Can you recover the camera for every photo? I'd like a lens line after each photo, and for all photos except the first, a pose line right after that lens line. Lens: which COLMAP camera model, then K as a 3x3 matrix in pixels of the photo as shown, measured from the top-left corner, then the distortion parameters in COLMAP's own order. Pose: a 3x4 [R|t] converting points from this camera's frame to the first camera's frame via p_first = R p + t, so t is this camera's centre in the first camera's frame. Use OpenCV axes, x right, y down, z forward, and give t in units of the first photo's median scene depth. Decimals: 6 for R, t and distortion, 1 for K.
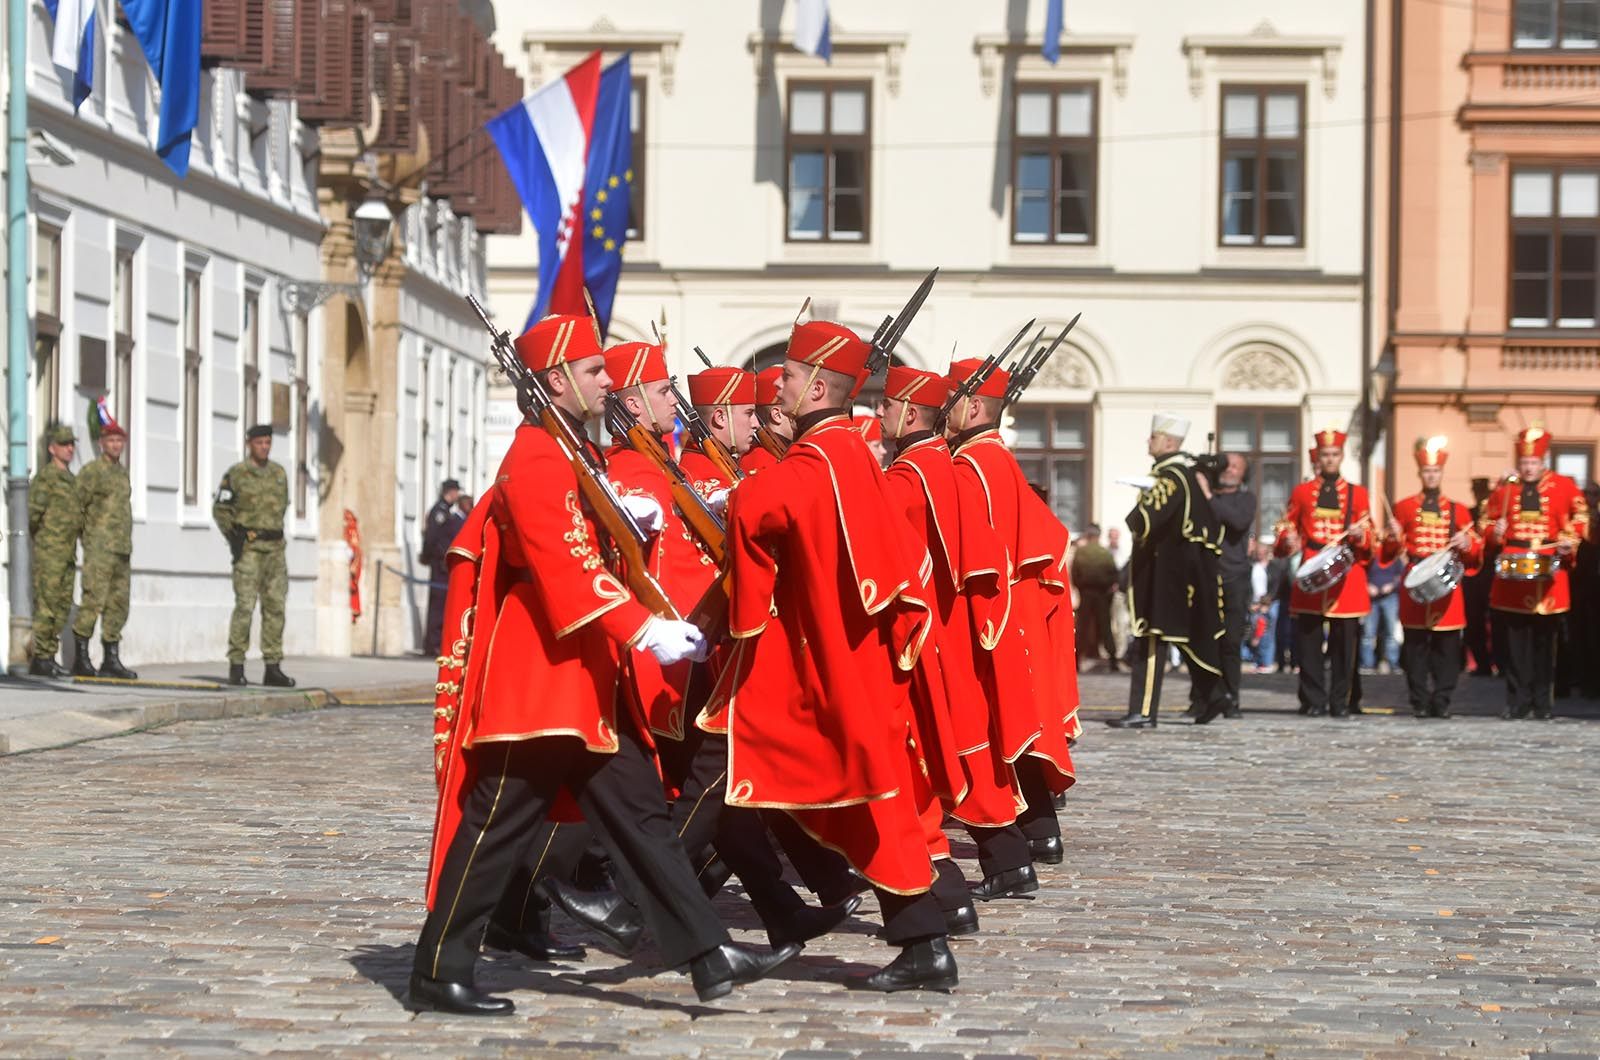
lens RADIAL K [[4724.5, 0, 720.0], [0, 4724.5, 444.6], [0, 0, 1]] dist [0.467926, 0.000000]
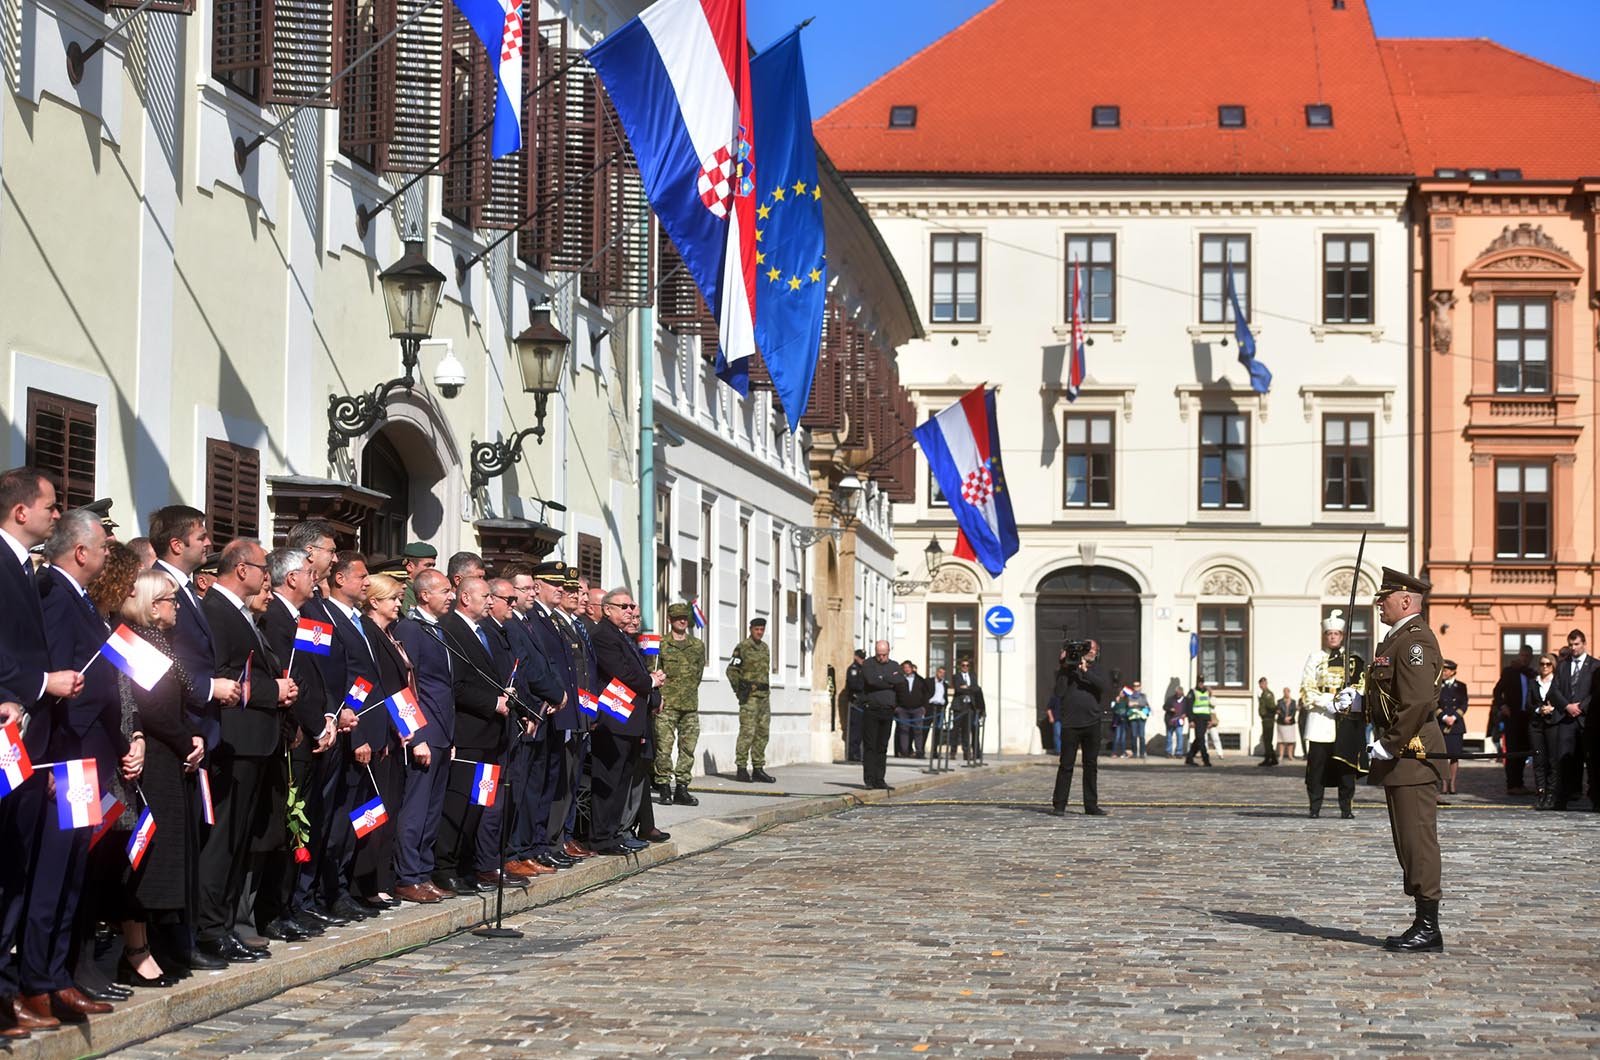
lens RADIAL K [[3444.5, 0, 802.6], [0, 3444.5, 517.7], [0, 0, 1]] dist [-0.057648, 0.000000]
pose [[0.994329, -0.006619, -0.106141, 0.051381], [0.003209, 0.999474, -0.032266, -0.000656], [0.106299, 0.031742, 0.993827, -0.220295]]
